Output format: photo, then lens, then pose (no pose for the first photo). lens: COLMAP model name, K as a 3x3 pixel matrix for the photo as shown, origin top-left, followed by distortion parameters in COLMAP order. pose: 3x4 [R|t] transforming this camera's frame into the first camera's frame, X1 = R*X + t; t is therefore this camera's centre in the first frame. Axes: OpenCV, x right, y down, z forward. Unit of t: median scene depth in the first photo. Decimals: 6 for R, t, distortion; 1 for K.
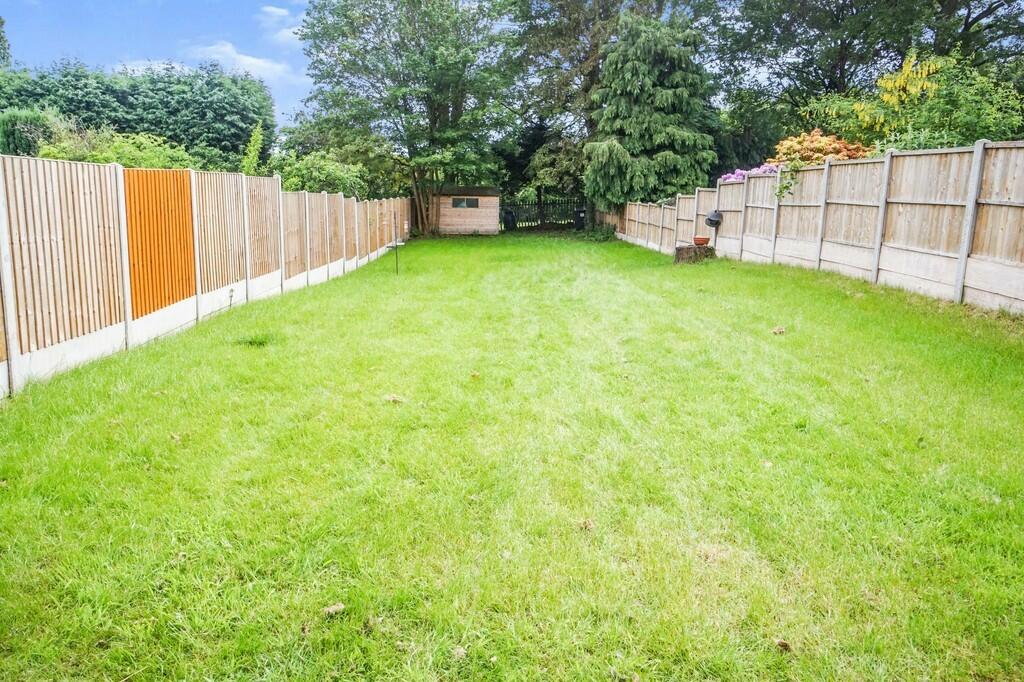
lens RADIAL K [[796.0, 0, 511.6], [0, 796.0, 339.3], [0, 0, 1]] dist [0.040352, 0.005695]
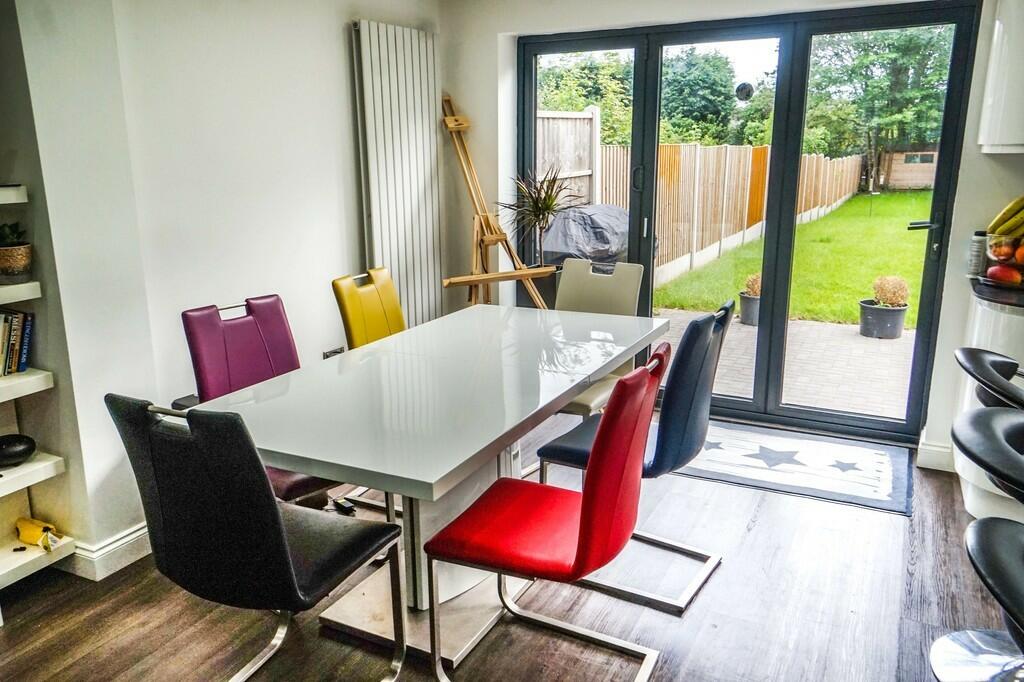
lens RADIAL K [[796.0, 0, 504.7], [0, 796.0, 339.6], [0, 0, 1]] dist [0.040352, 0.005695]
pose [[0.877323, 0.087277, -0.471898, -0.015661], [-0.063943, 0.995815, 0.065297, 0.035580], [0.475622, -0.027112, 0.879232, -0.222880]]
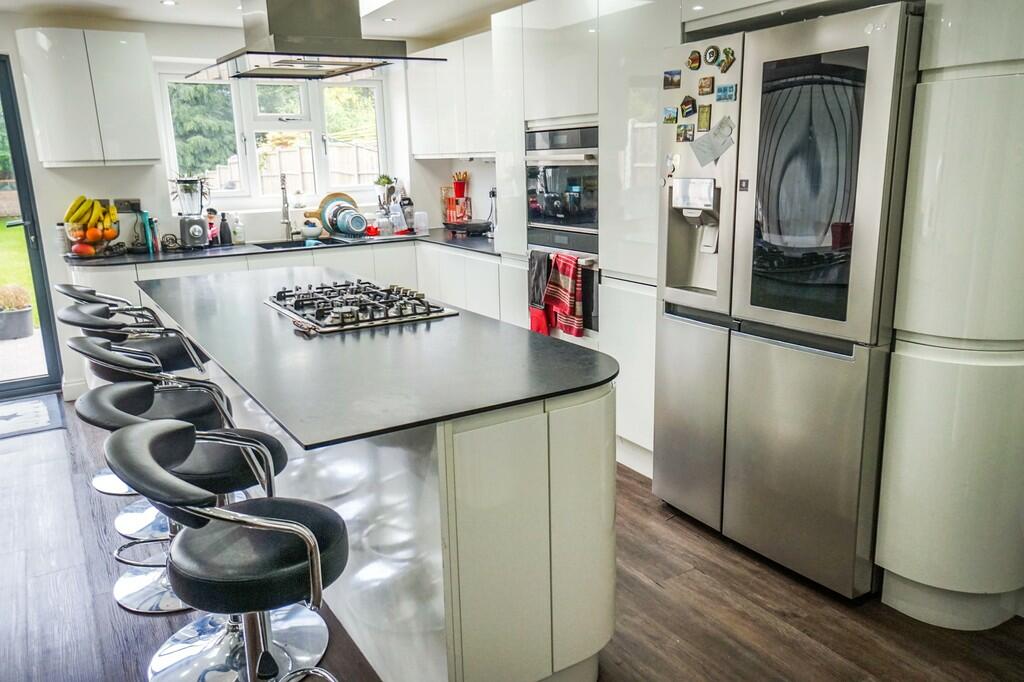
lens RADIAL K [[796.0, 0, 505.9], [0, 796.0, 344.3], [0, 0, 1]] dist [0.040352, 0.005695]
pose [[0.873617, -0.152062, 0.462245, -0.011532], [0.133411, 0.988369, 0.072997, 0.050563], [-0.467968, -0.002103, 0.883743, -0.287100]]
